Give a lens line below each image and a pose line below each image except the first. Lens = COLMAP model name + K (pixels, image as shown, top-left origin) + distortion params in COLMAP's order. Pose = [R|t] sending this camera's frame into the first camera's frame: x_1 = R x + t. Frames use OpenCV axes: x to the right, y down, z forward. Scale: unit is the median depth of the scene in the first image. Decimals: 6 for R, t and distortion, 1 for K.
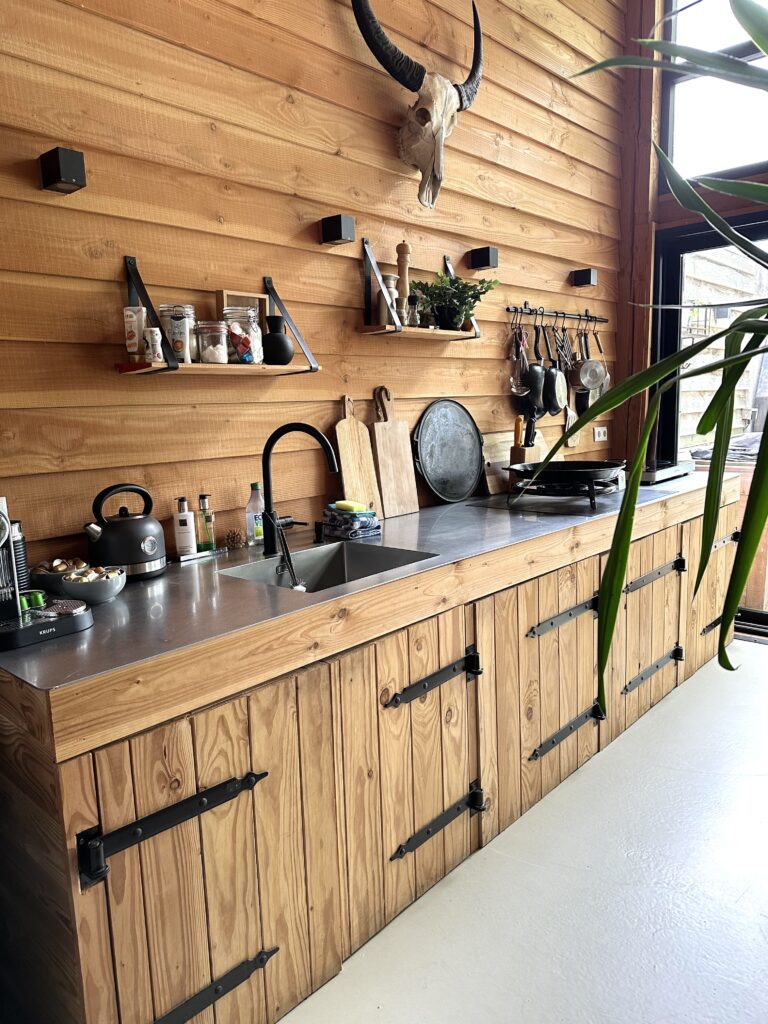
lens RADIAL K [[733.7, 0, 388.0], [0, 733.7, 513.1], [0, 0, 1]] dist [0.046204, -0.059732]
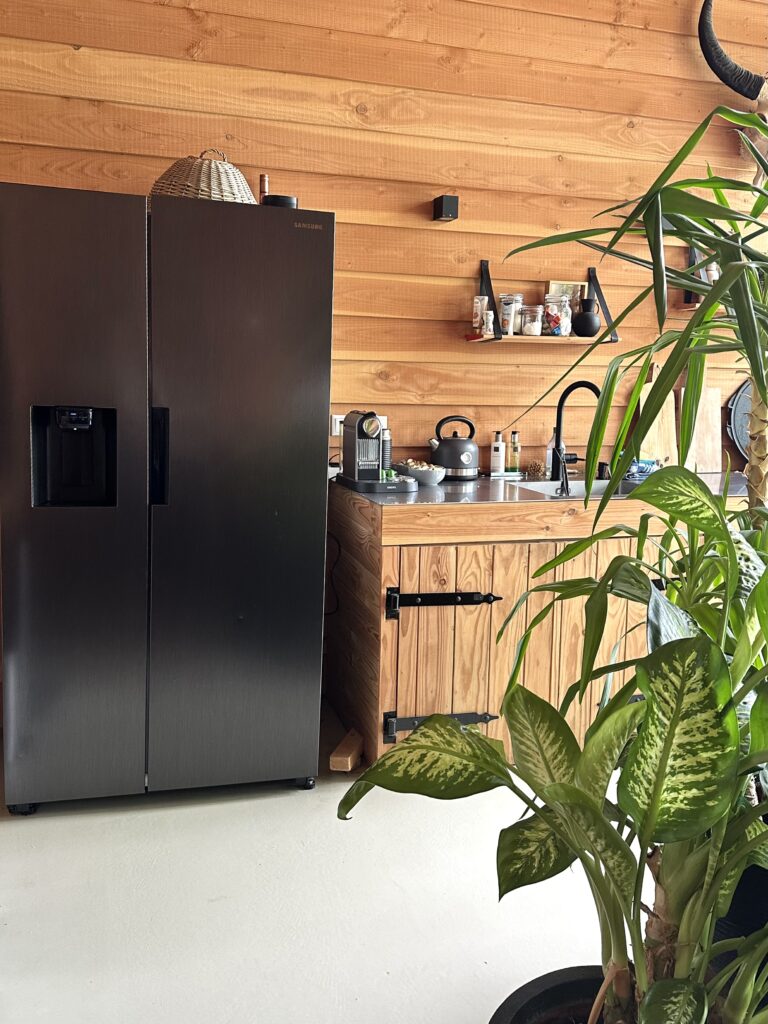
lens RADIAL K [[894.8, 0, 383.1], [0, 894.8, 511.8], [0, 0, 1]] dist [0.075759, -0.104771]
pose [[0.857123, 0.130094, -0.498413, 0.418719], [-0.127081, 0.991080, 0.040146, 0.094472], [0.499189, 0.028929, 0.866010, -0.604151]]
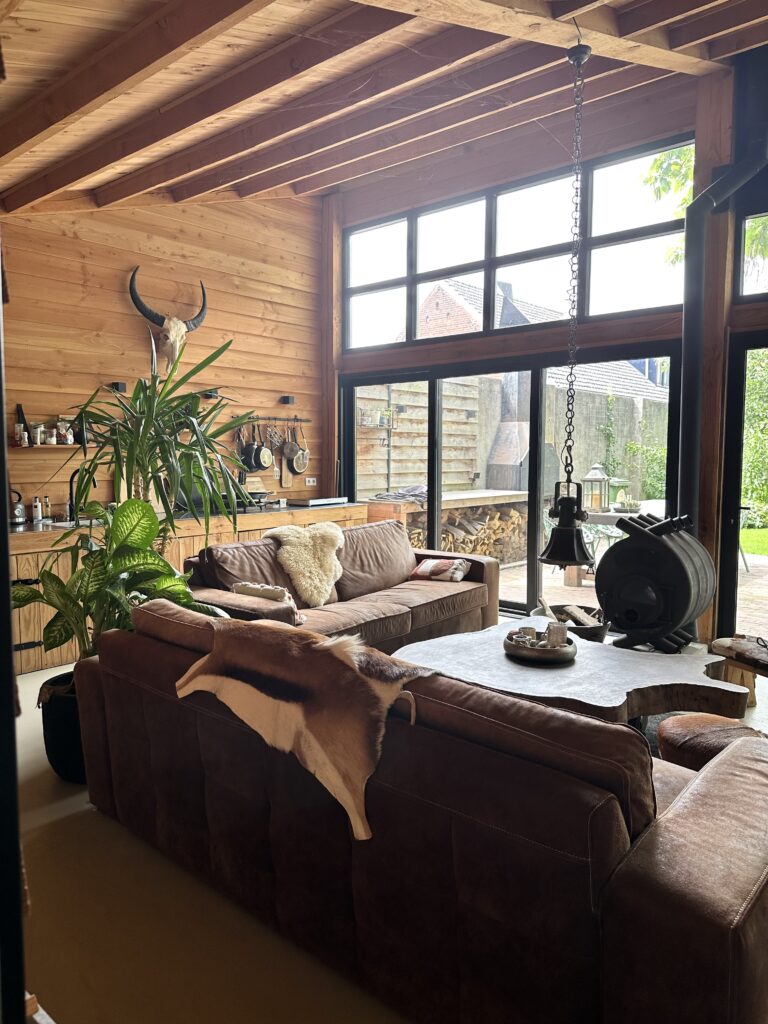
lens RADIAL K [[733.7, 0, 386.0], [0, 733.7, 521.4], [0, 0, 1]] dist [0.046204, -0.059732]
pose [[0.999015, 0.034051, 0.028446, 0.889032], [-0.032211, 0.997504, -0.062830, 0.193378], [-0.030514, 0.061852, 0.997619, -1.631795]]
